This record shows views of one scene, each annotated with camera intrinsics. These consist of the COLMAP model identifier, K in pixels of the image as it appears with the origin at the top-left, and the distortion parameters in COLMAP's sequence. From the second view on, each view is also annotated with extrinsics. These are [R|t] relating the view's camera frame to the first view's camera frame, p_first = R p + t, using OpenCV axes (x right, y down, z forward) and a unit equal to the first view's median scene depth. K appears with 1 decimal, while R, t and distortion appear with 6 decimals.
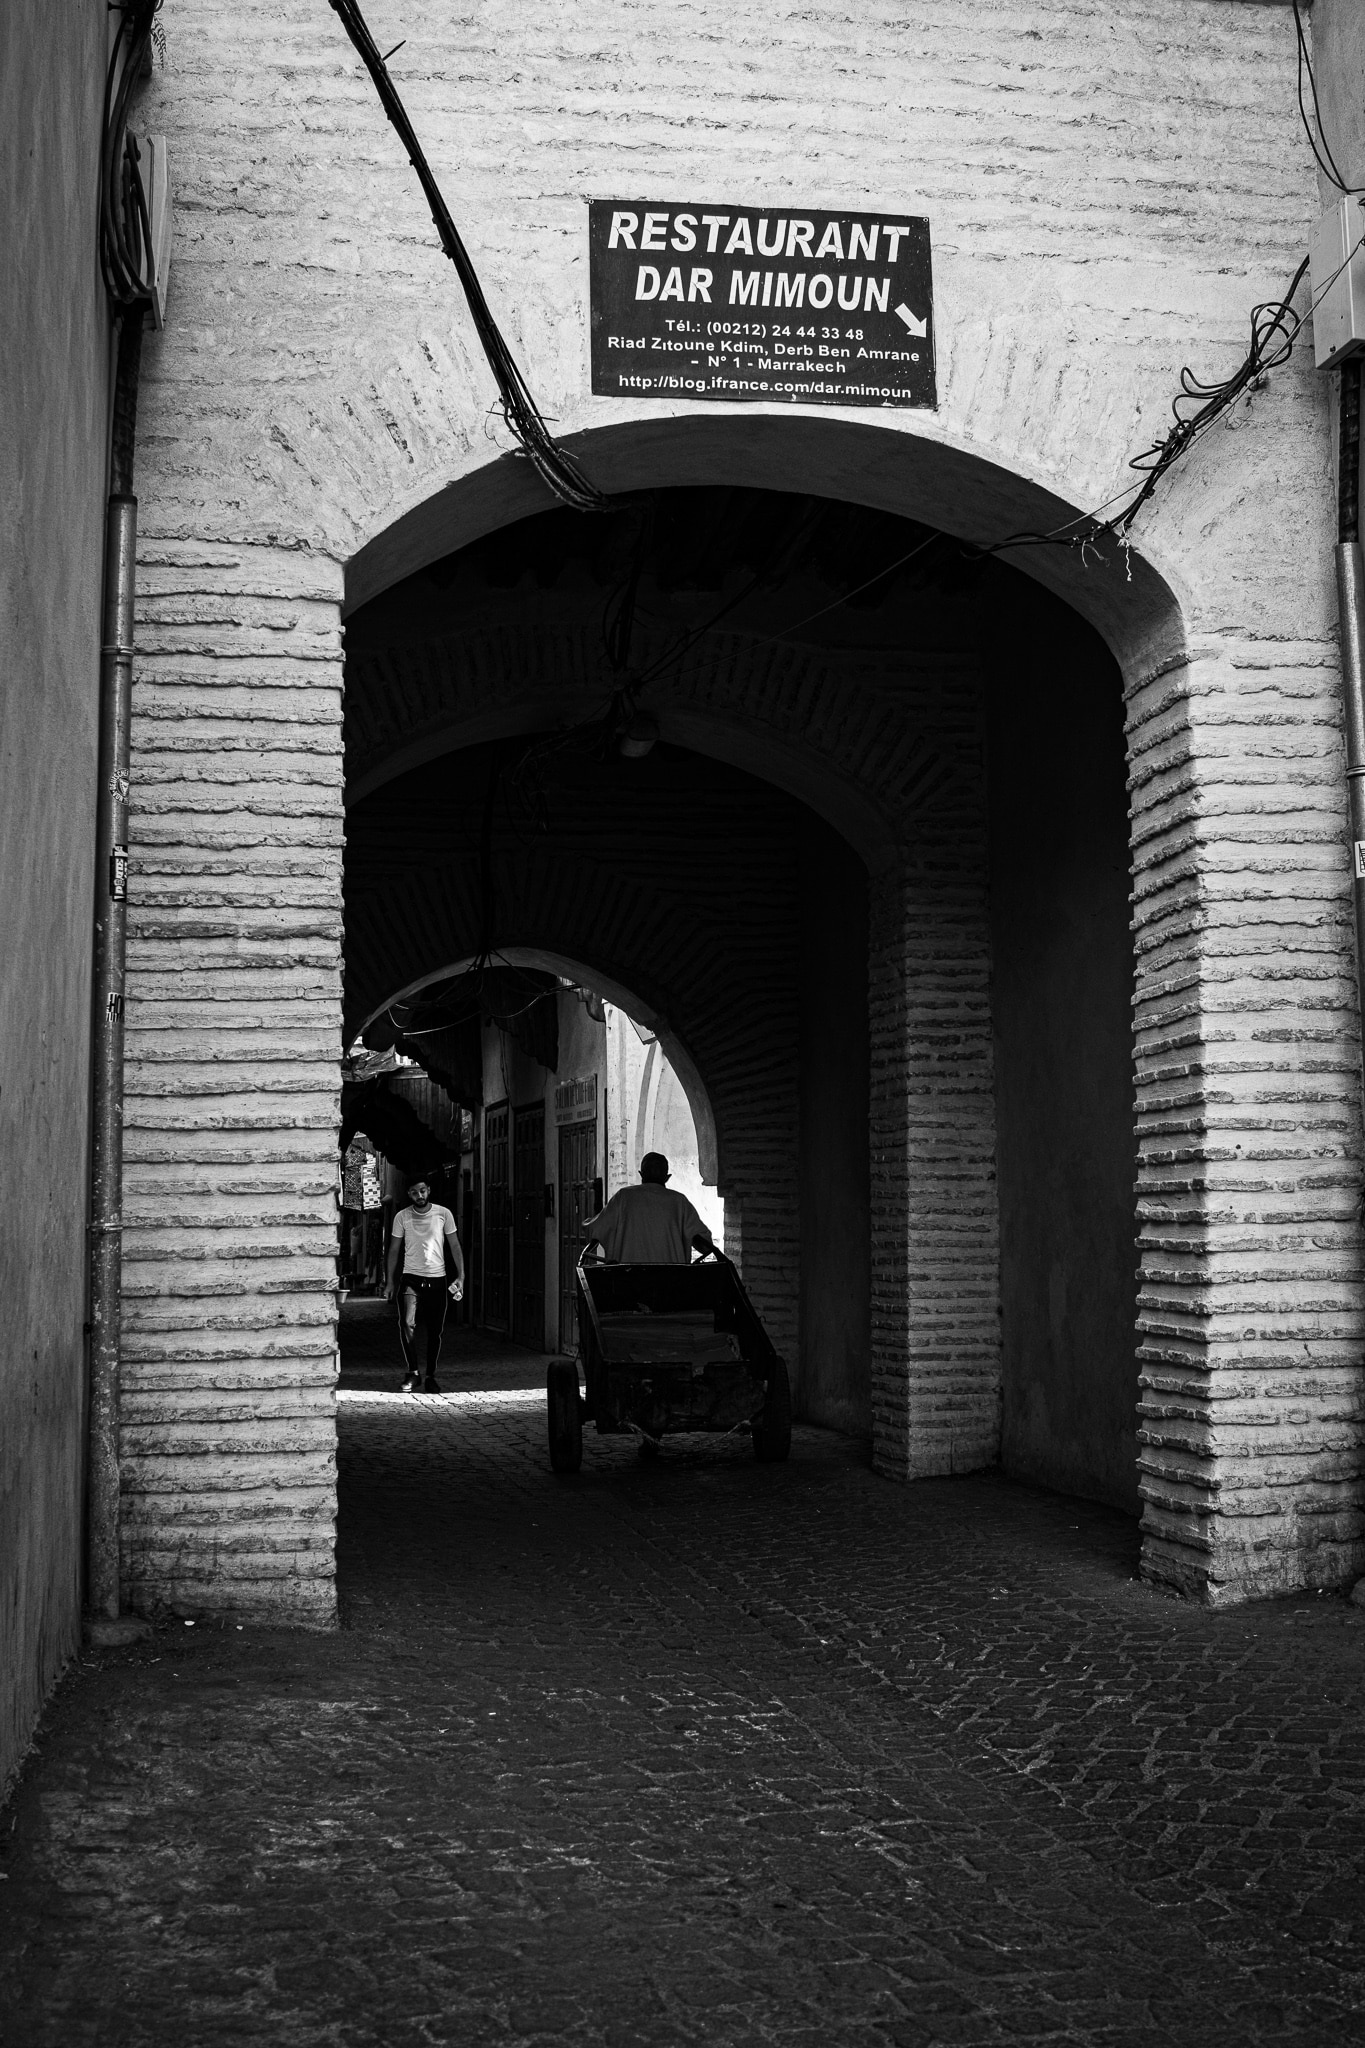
lens RADIAL K [[2108.3, 0, 681.4], [0, 2108.3, 1021.1], [0, 0, 1]] dist [-0.117220, 0.000000]
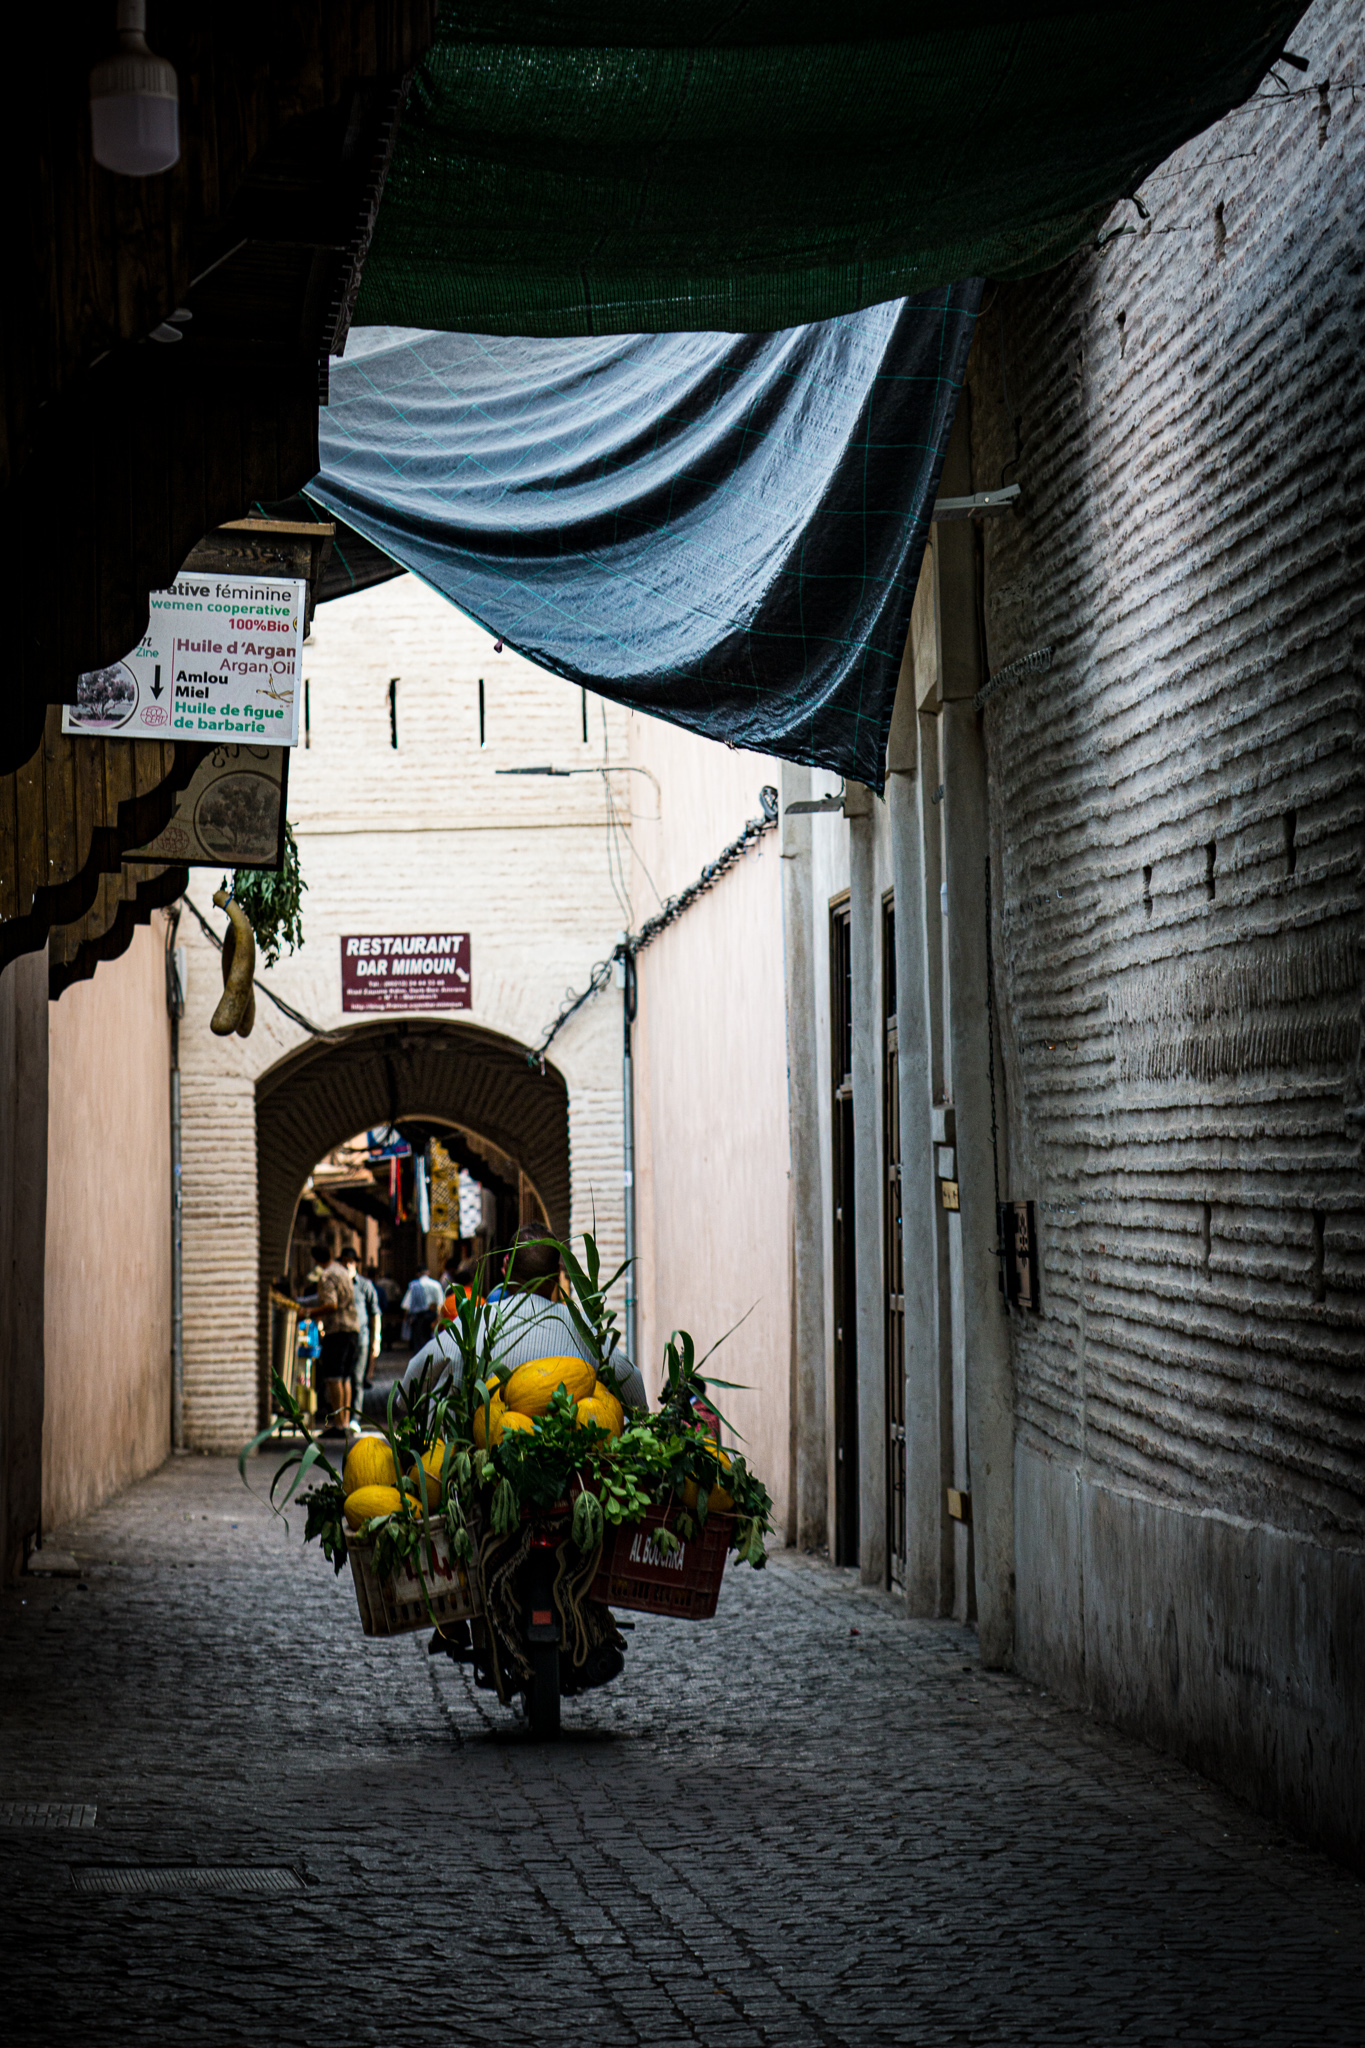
lens RADIAL K [[6217.1, 0, 683.4], [0, 6217.1, 1024.8], [0, 0, 1]] dist [0.878225, 0.000000]
pose [[0.989190, -0.010806, -0.146238, 1.669363], [0.020716, 0.997577, 0.066414, -0.855903], [0.145166, -0.068726, 0.987017, -7.331285]]
